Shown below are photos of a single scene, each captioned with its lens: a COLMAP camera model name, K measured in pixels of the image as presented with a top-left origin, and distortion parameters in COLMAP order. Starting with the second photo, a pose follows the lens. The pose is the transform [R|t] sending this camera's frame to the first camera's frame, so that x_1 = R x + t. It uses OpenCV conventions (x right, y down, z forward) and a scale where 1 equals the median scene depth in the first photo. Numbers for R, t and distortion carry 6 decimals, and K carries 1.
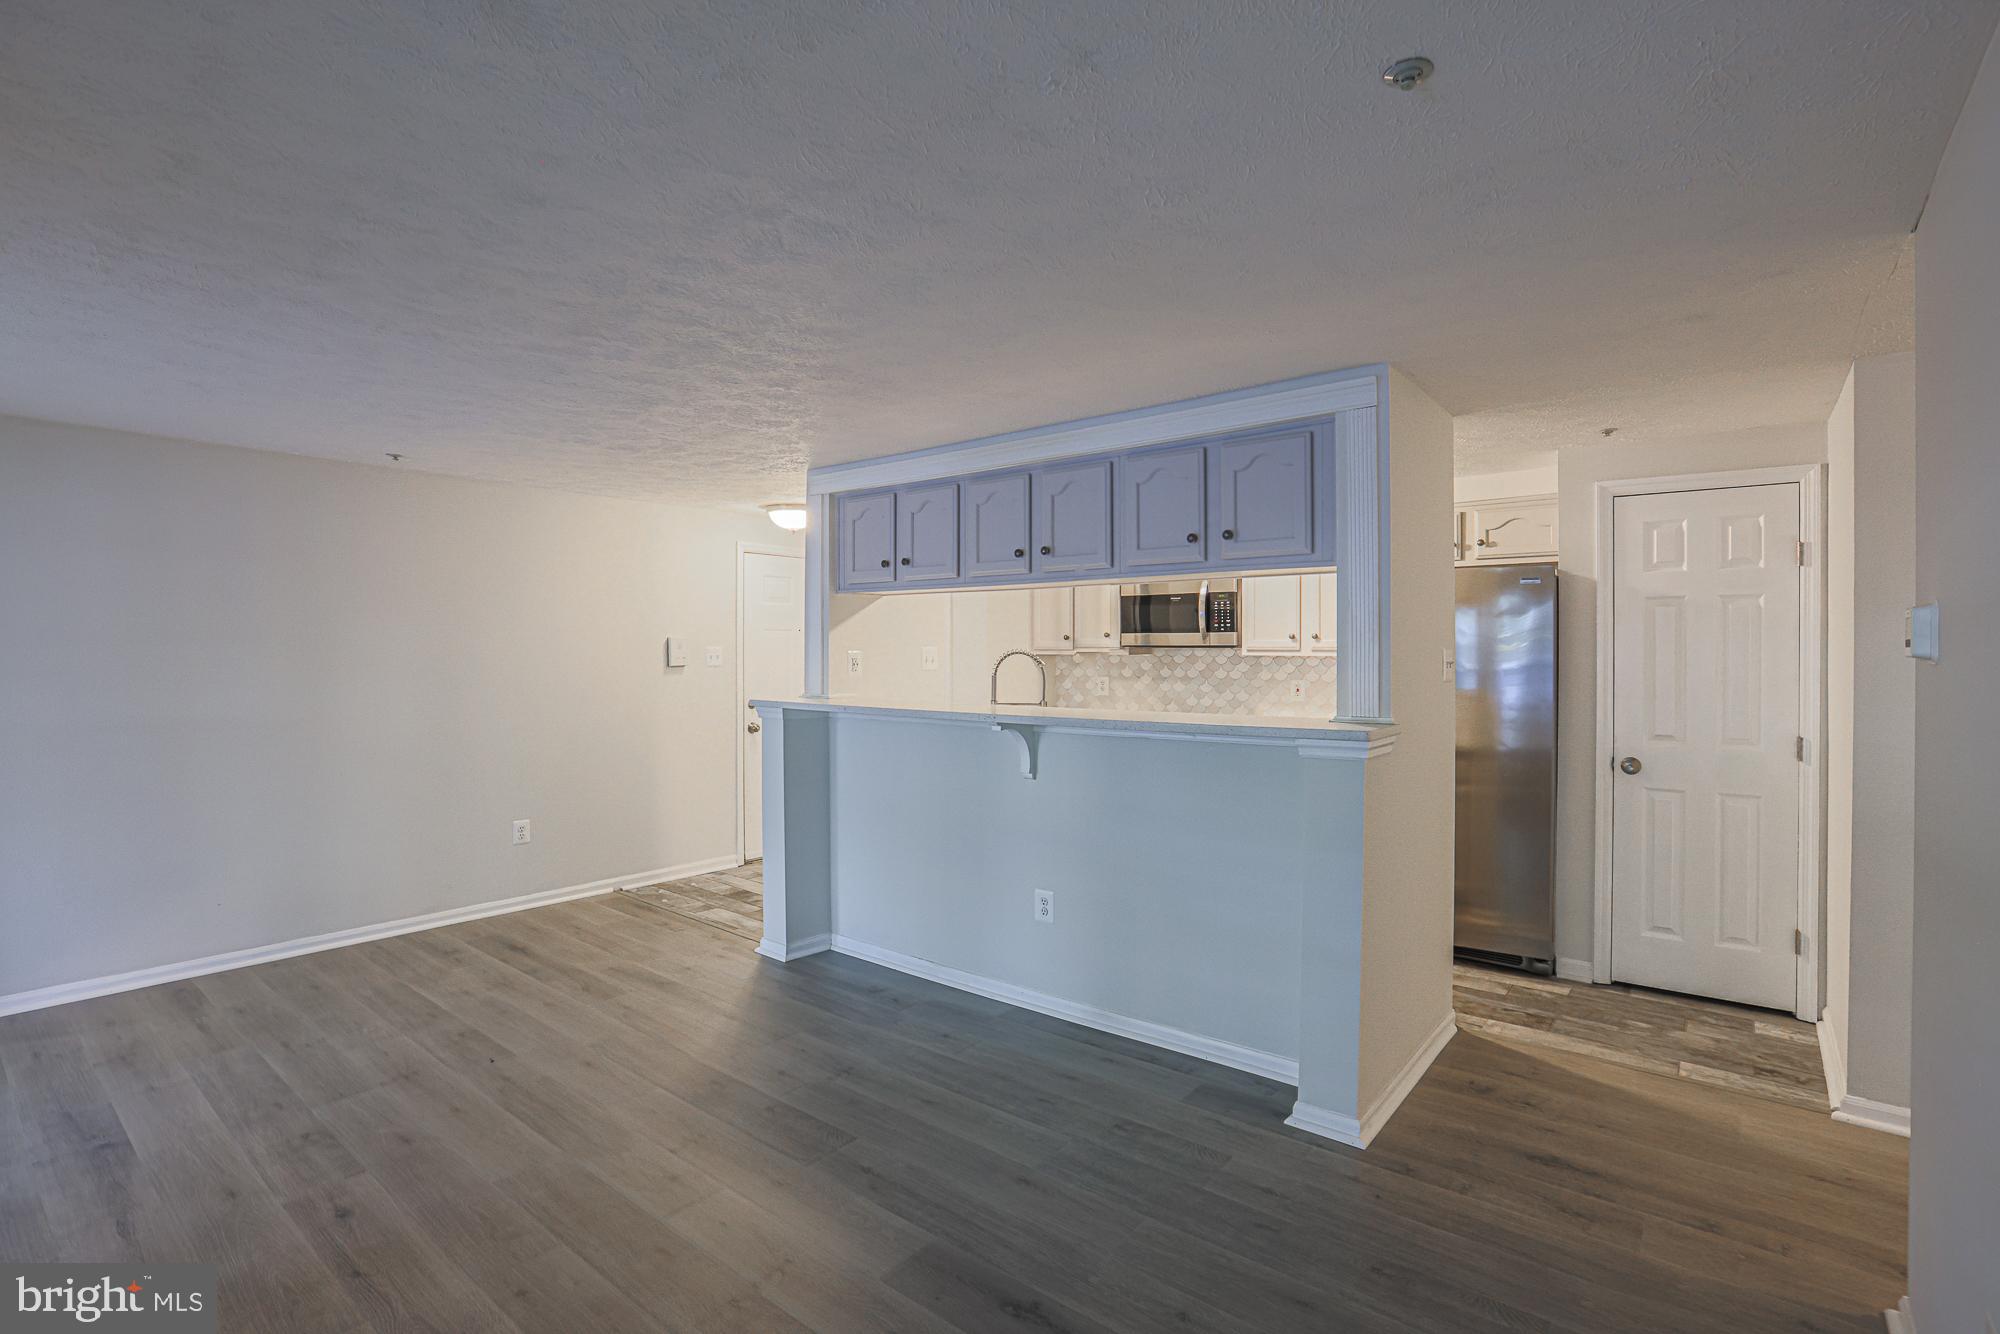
lens RADIAL K [[930.5, 0, 1027.8], [0, 930.5, 658.8], [0, 0, 1]] dist [-0.048960, 0.015163]
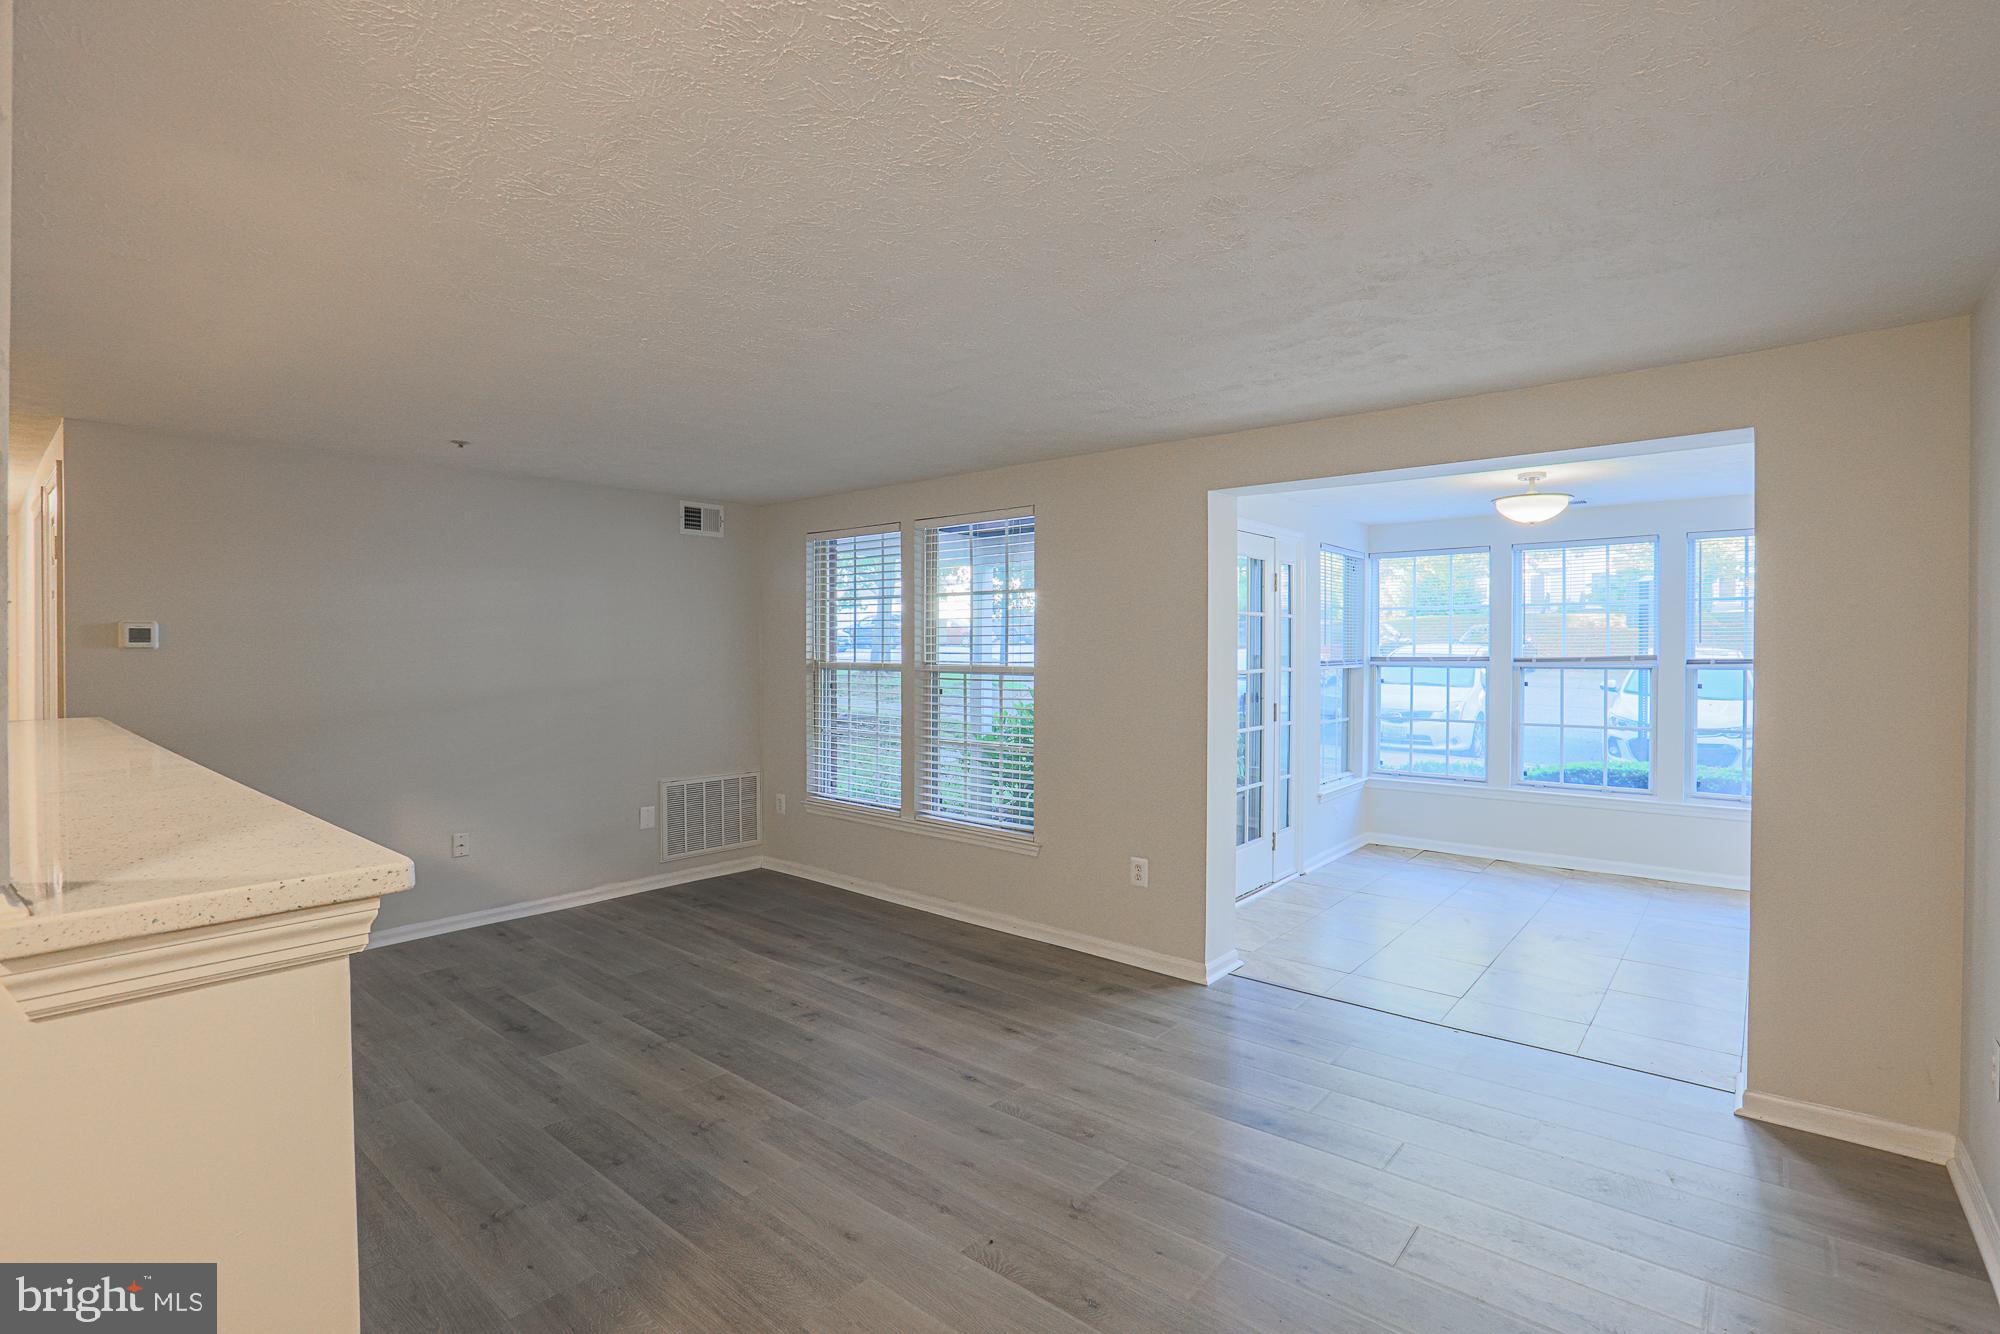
lens RADIAL K [[922.4, 0, 1003.4], [0, 922.4, 656.9], [0, 0, 1]] dist [-0.074601, 0.036479]
pose [[-0.999189, -0.003358, 0.040119, -0.484871], [-0.002582, 0.999809, 0.019380, -0.010920], [-0.040176, 0.019261, -0.999007, 1.297207]]
